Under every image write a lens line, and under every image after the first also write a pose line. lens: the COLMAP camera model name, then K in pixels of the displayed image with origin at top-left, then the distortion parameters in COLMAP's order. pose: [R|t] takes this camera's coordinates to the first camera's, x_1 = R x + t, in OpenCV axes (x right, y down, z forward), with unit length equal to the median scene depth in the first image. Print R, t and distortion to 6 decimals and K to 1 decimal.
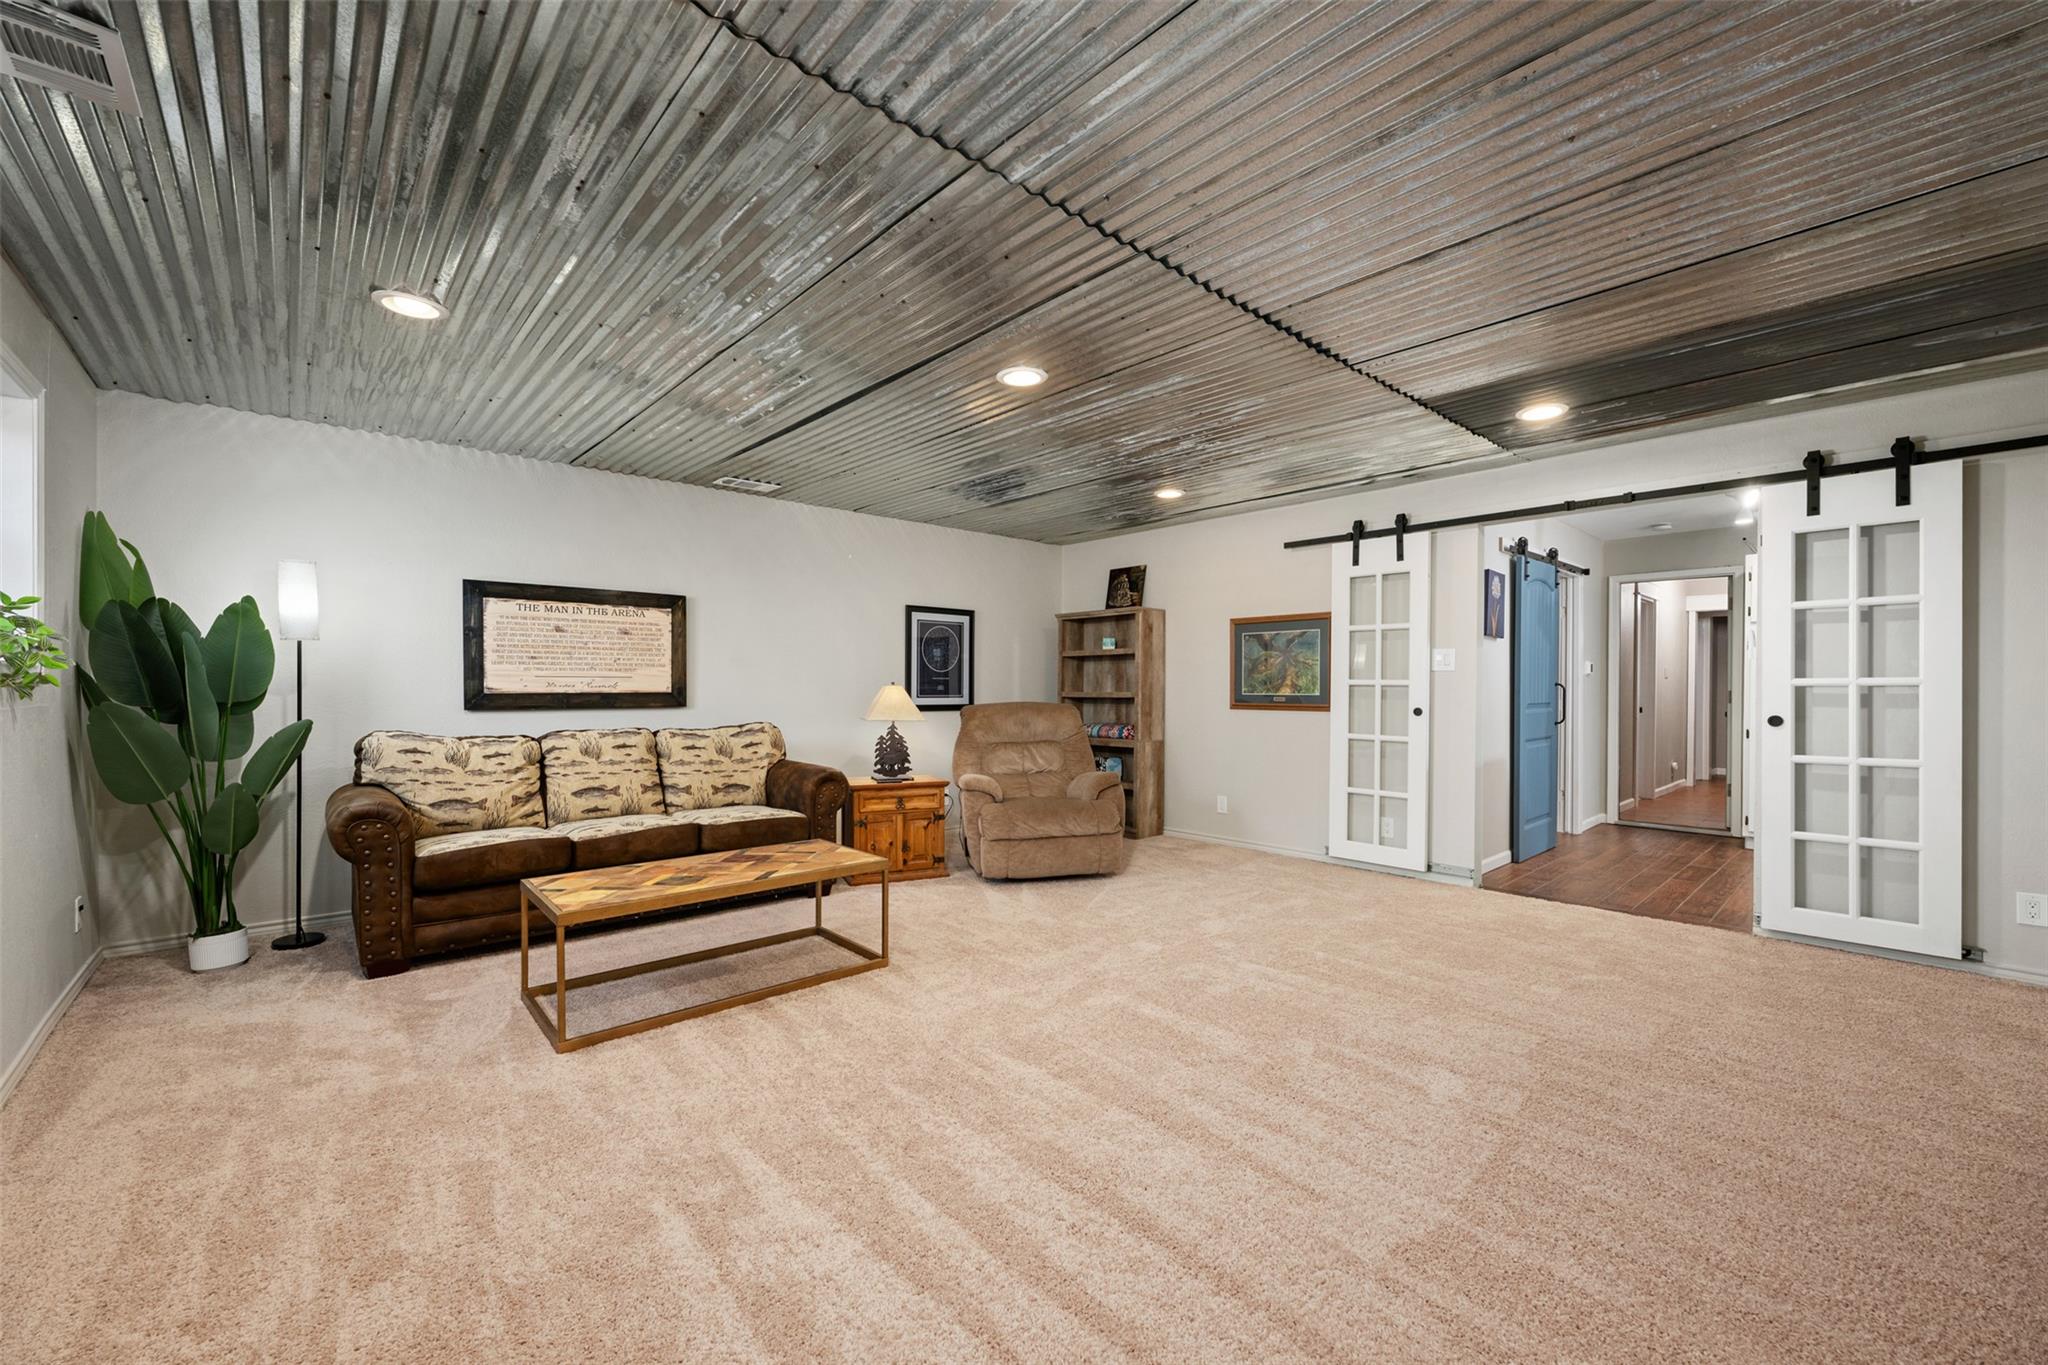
lens RADIAL K [[820.4, 0, 1026.2], [0, 820.4, 686.4], [0, 0, 1]] dist [0.000373, 0.000022]
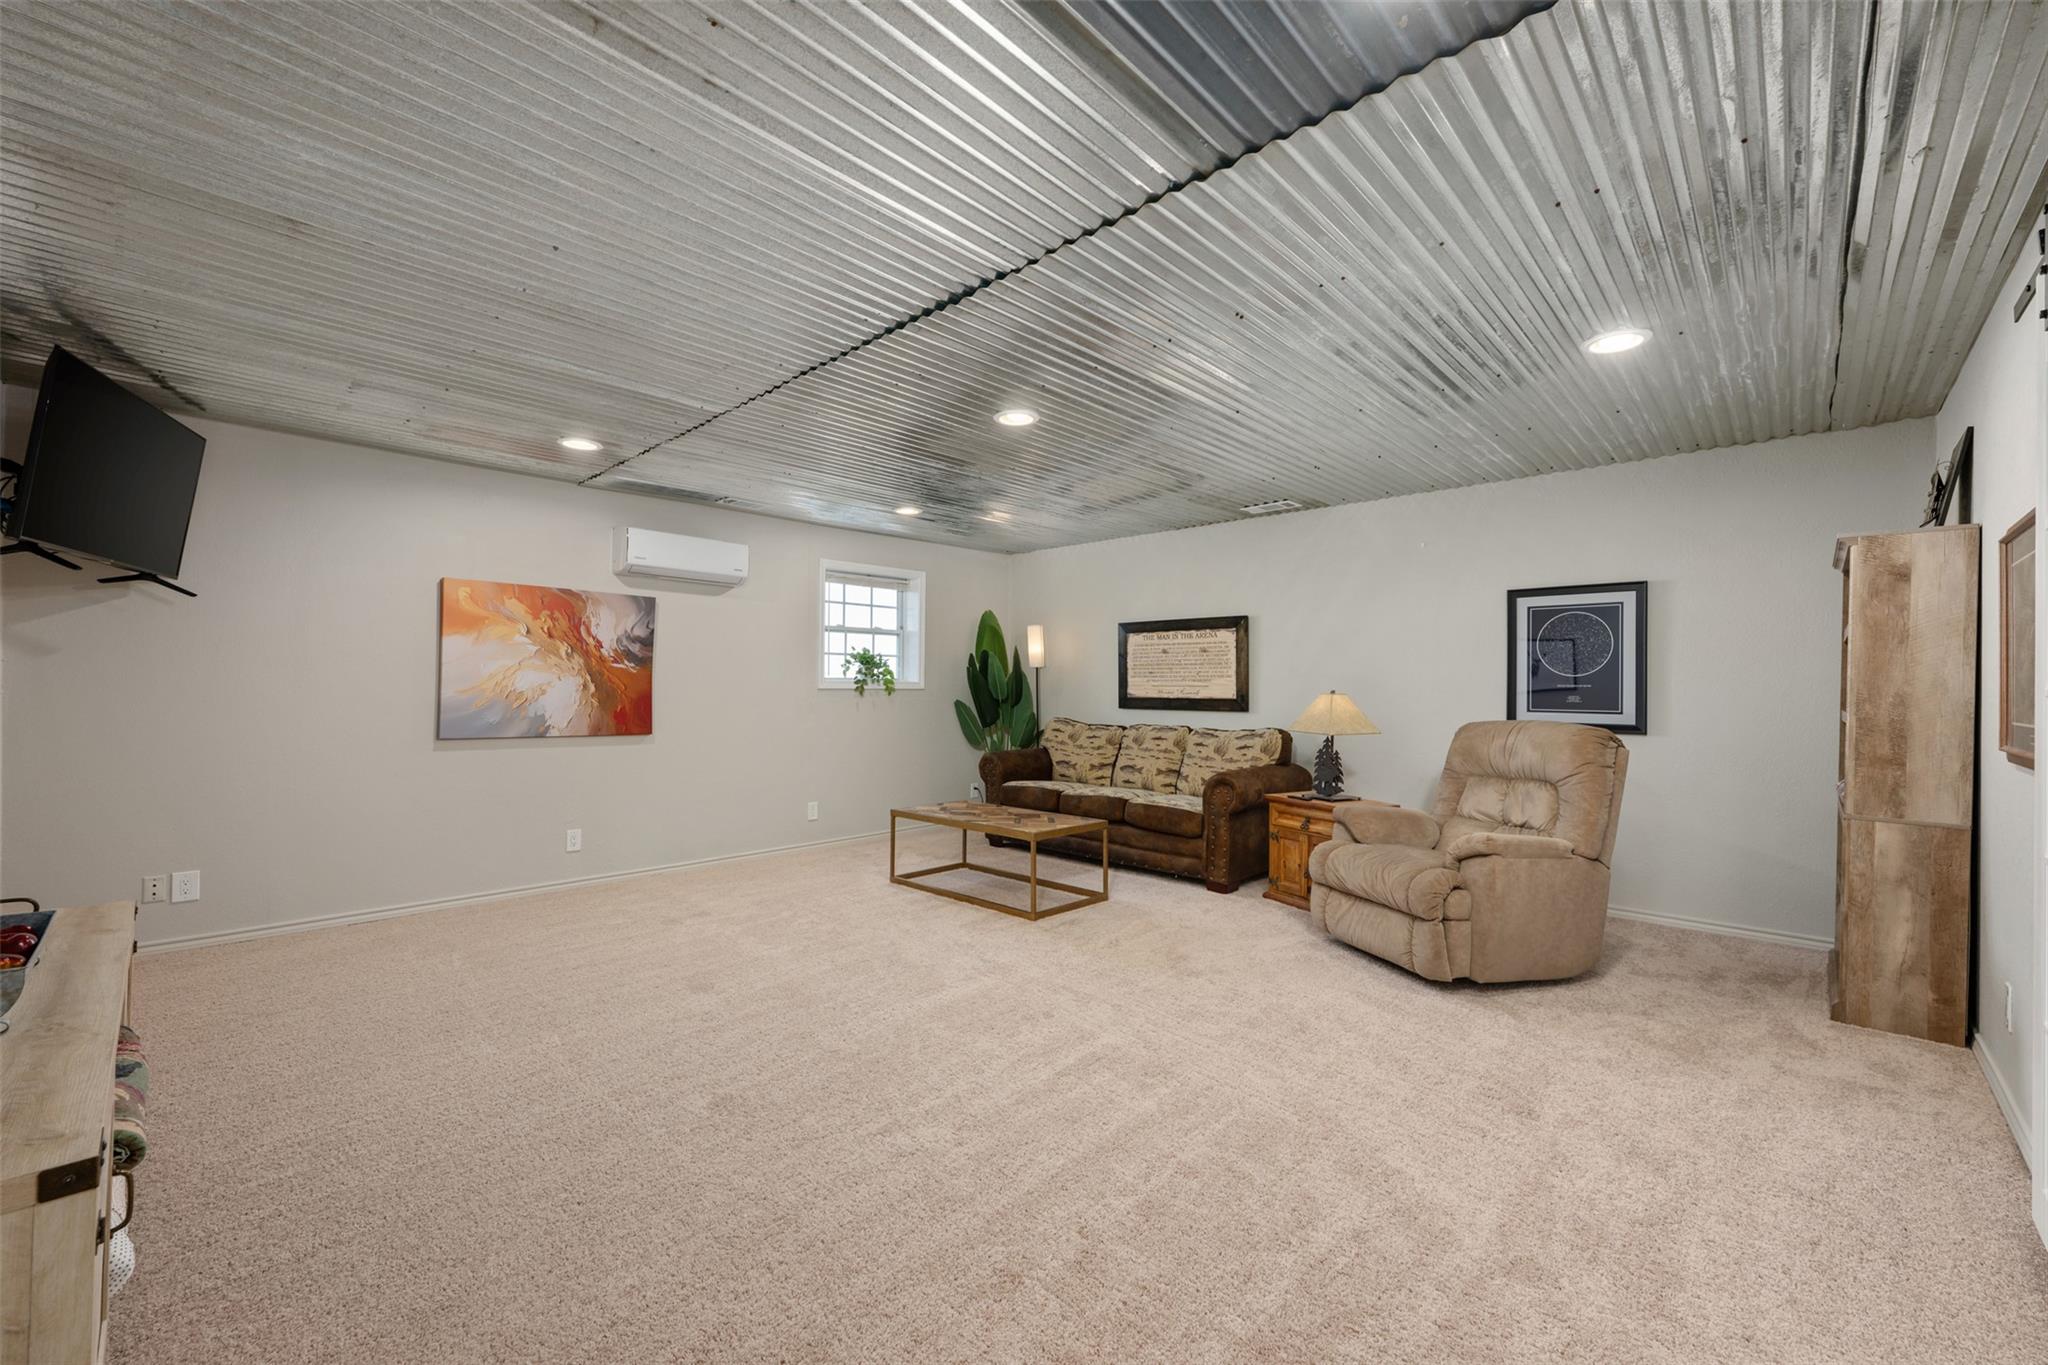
lens RADIAL K [[809.0, 0, 1024.0], [0, 809.0, 682.5], [0, 0, 1]] dist [-0.000871, -0.000076]
pose [[0.077900, -0.014859, -0.996850, 0.756686], [-0.016035, 0.999741, -0.016155, 0.007777], [0.996832, 0.017243, 0.077642, 0.662212]]
